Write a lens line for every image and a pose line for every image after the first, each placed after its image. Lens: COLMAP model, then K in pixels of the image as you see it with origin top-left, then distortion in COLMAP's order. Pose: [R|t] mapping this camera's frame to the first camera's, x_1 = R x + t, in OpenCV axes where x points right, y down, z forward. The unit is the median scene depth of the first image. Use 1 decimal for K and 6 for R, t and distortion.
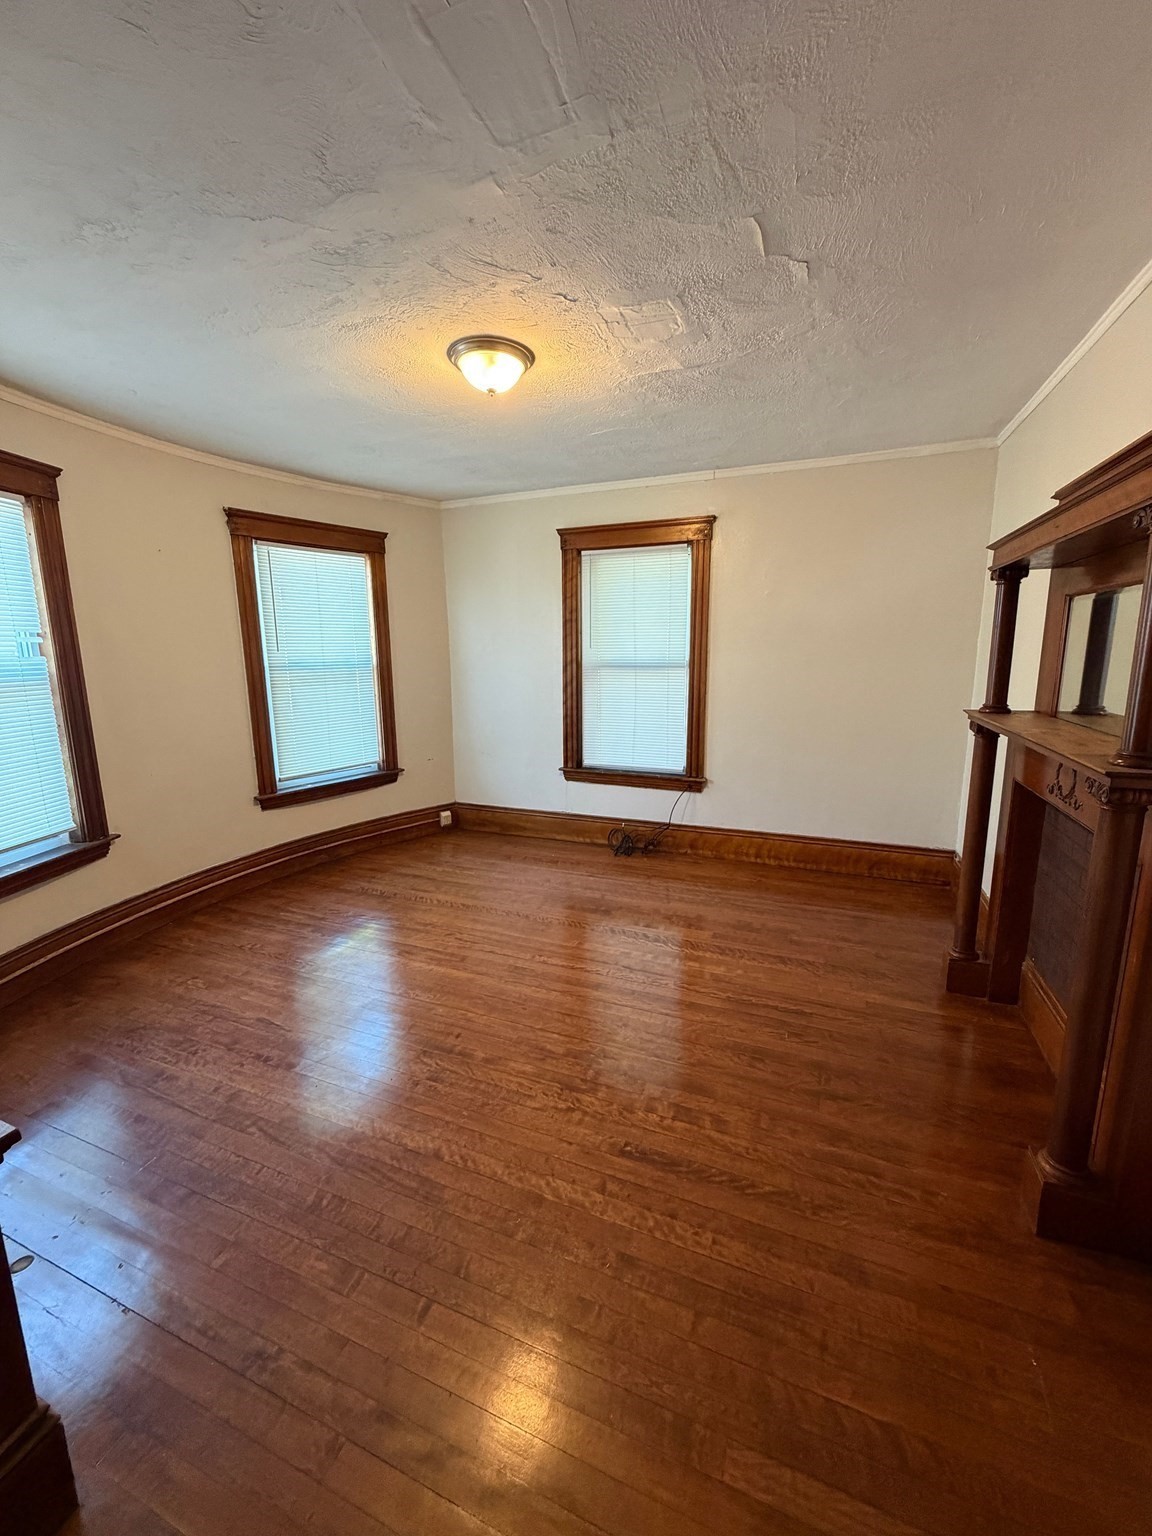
lens RADIAL K [[611.4, 0, 572.7], [0, 611.4, 763.4], [0, 0, 1]] dist [-0.000487, -0.000068]
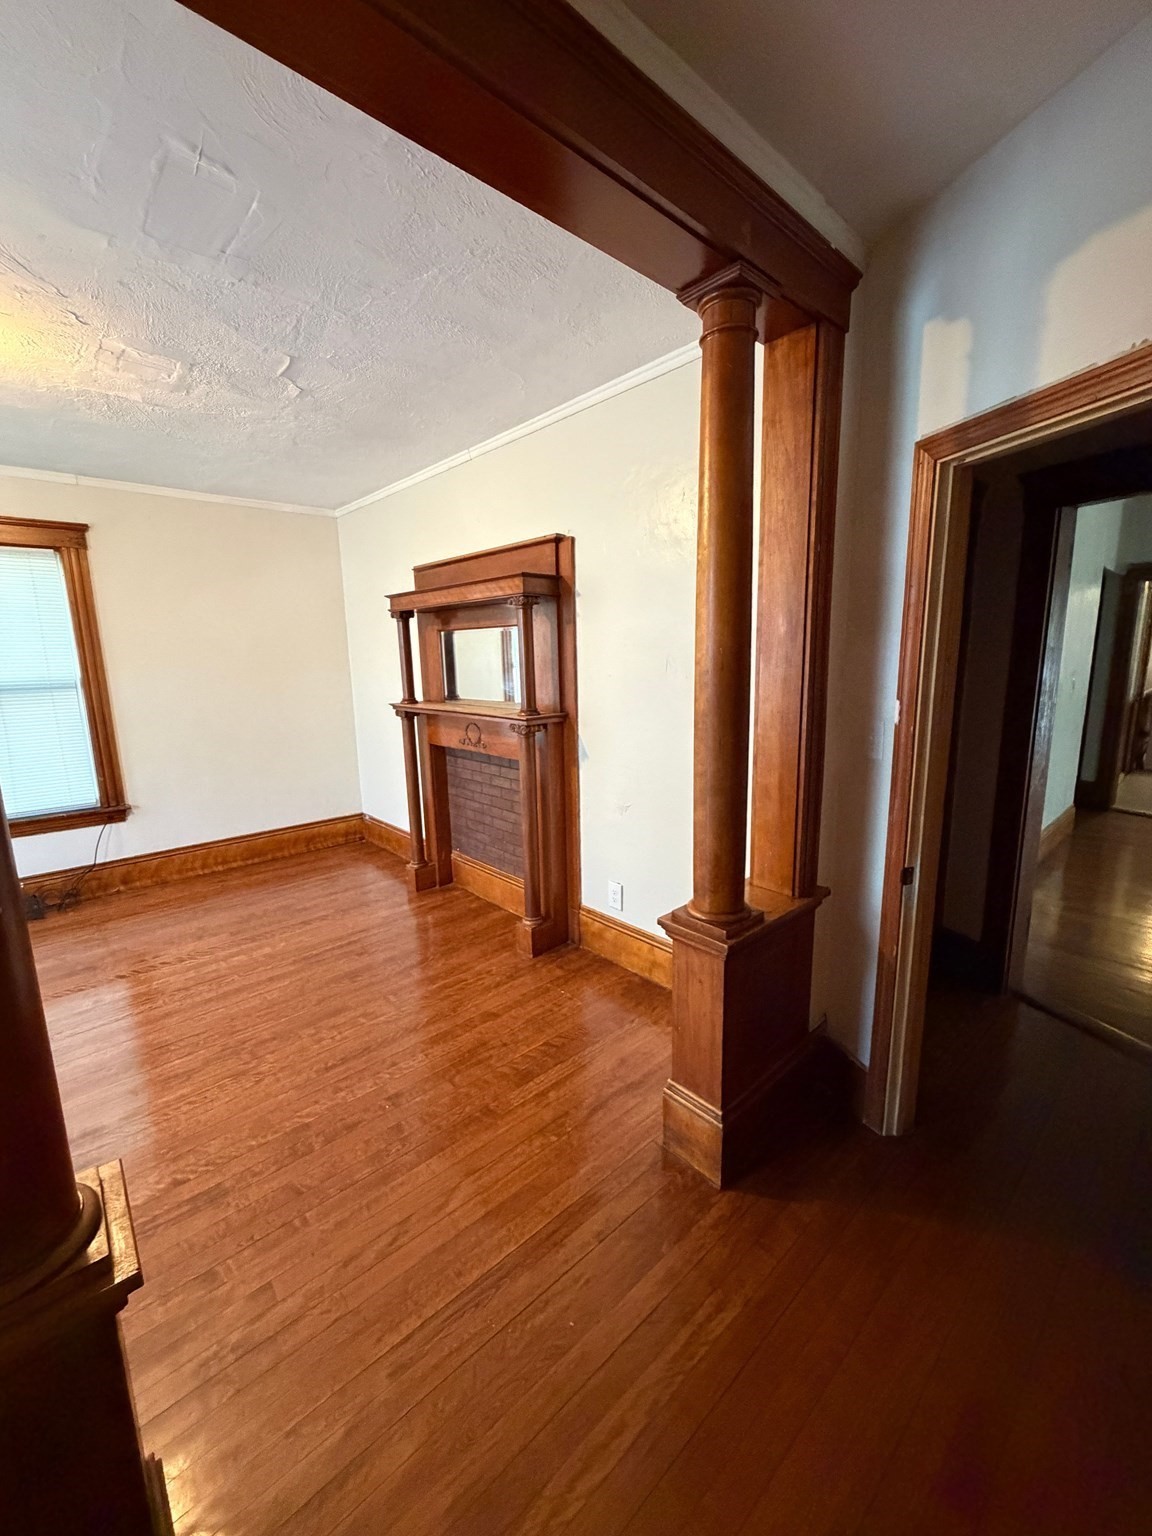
lens RADIAL K [[611.4, 0, 572.7], [0, 611.4, 763.4], [0, 0, 1]] dist [-0.000487, -0.000068]
pose [[0.447318, -0.159066, 0.880116, -0.326727], [0.178556, 0.980130, 0.086392, 0.003511], [-0.876370, 0.118505, 0.466832, -0.043495]]
